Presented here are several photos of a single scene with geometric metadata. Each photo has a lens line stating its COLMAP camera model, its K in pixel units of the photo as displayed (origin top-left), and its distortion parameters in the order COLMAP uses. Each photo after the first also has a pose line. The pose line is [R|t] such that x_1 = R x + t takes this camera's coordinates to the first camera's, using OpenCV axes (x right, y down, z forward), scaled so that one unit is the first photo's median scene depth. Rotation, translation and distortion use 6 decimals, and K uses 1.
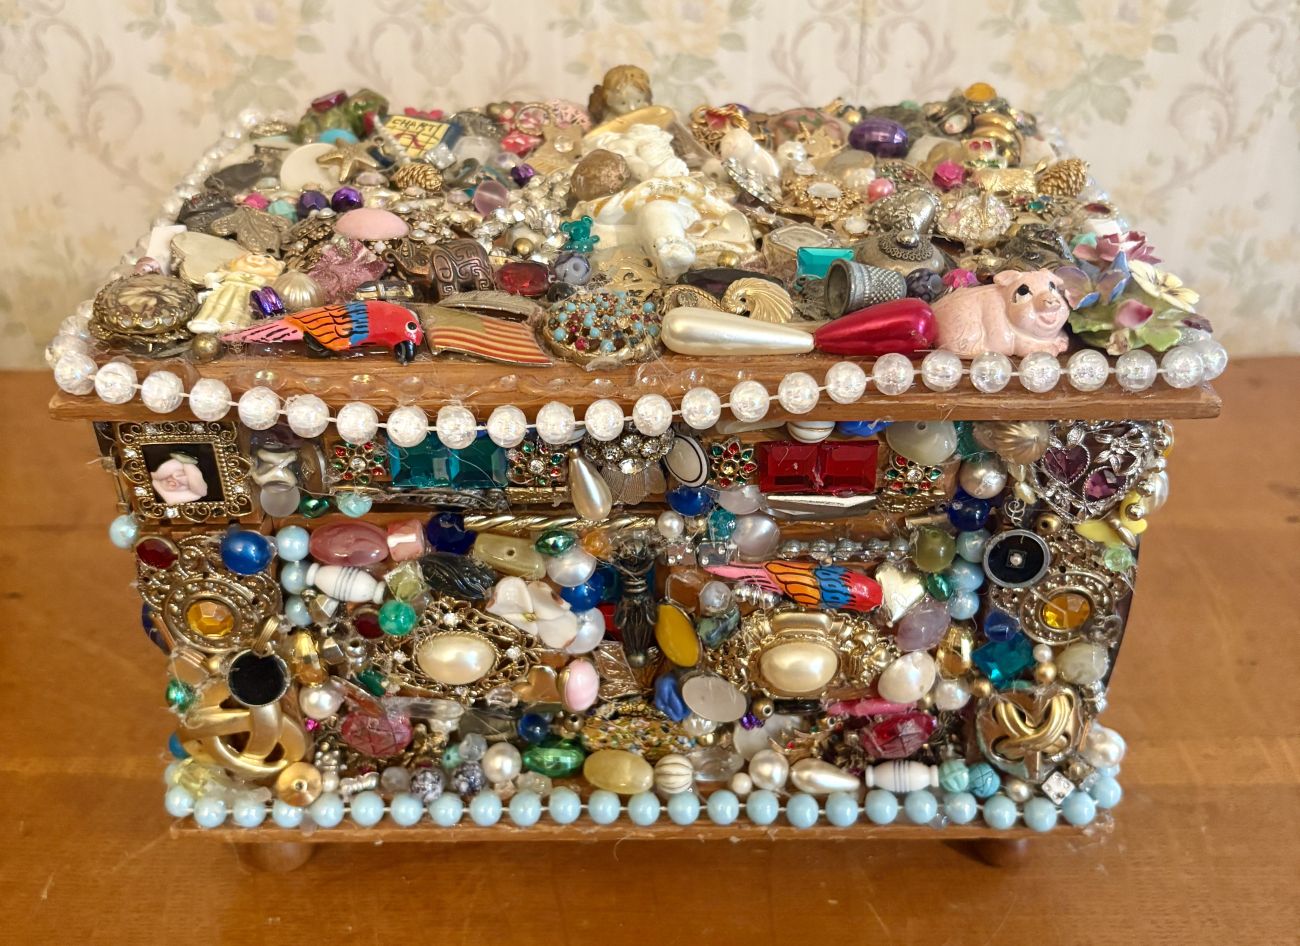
lens RADIAL K [[1218.4, 0, 648.3], [0, 1218.4, 424.7], [0, 0, 1]] dist [0.219607, -0.506333]
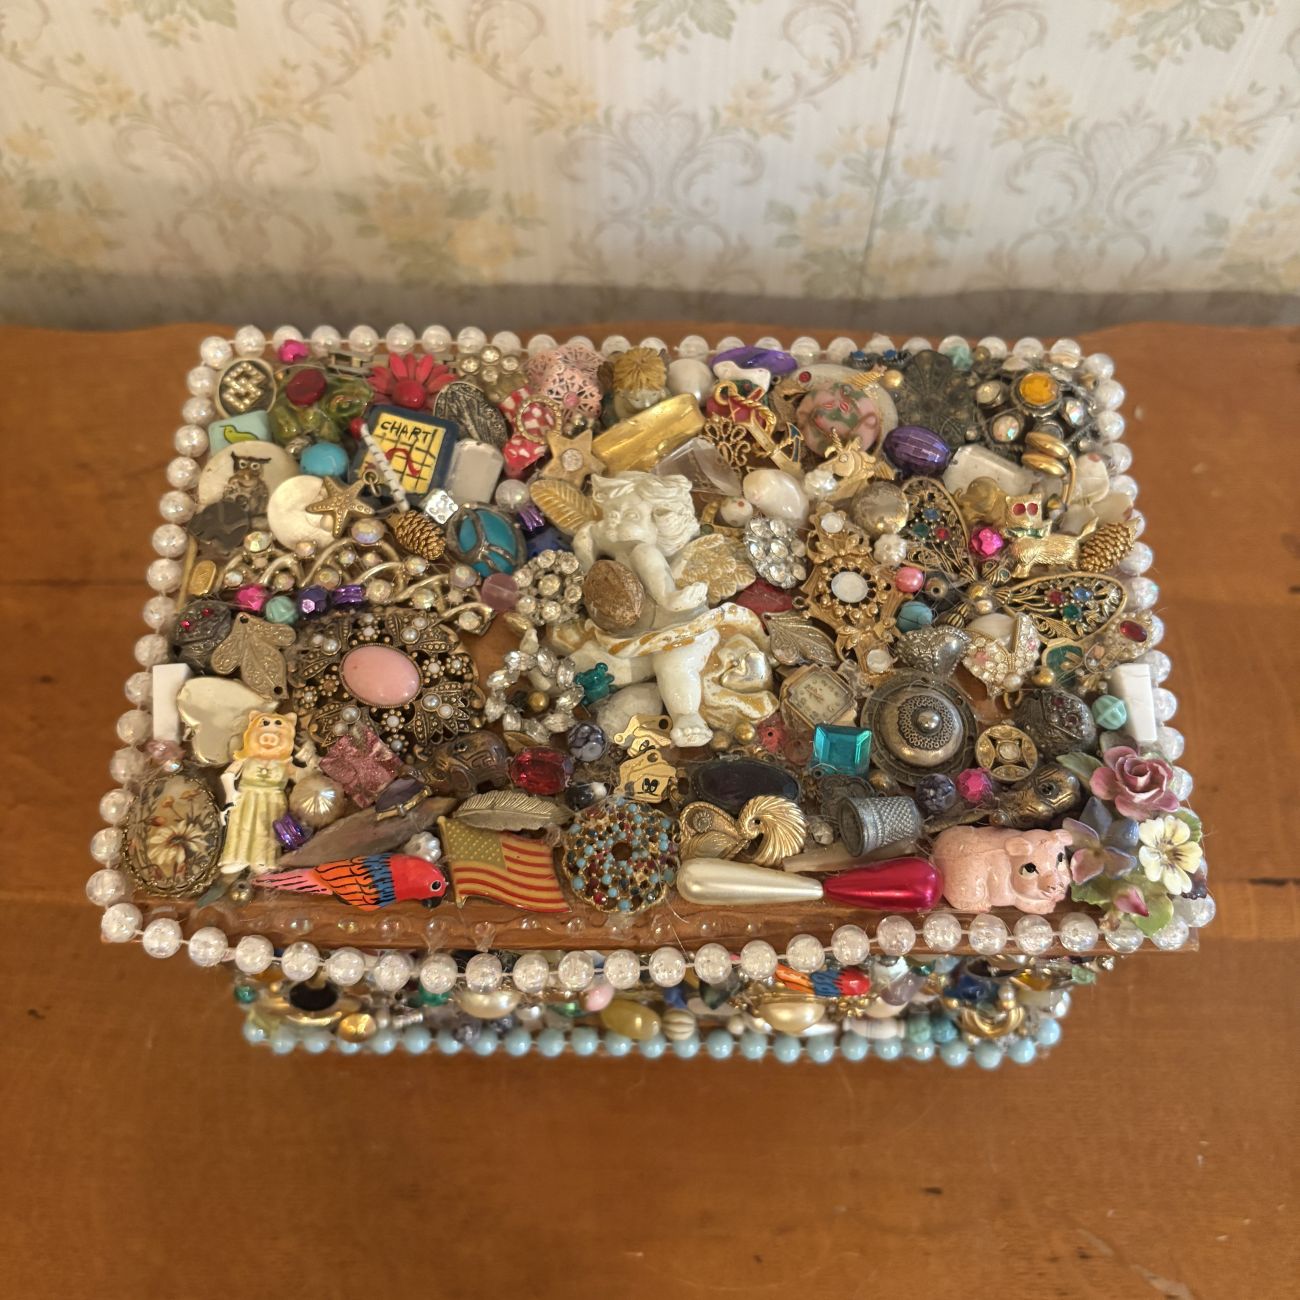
lens RADIAL K [[1238.0, 0, 650.0], [0, 1238.0, 650.0], [0, 0, 1]] dist [0.191010, -0.345726]
pose [[0.999948, 0.009856, 0.002478, -0.013463], [-0.009812, 0.872761, 0.488049, -0.629858], [0.002648, -0.488048, 0.872813, 0.143656]]
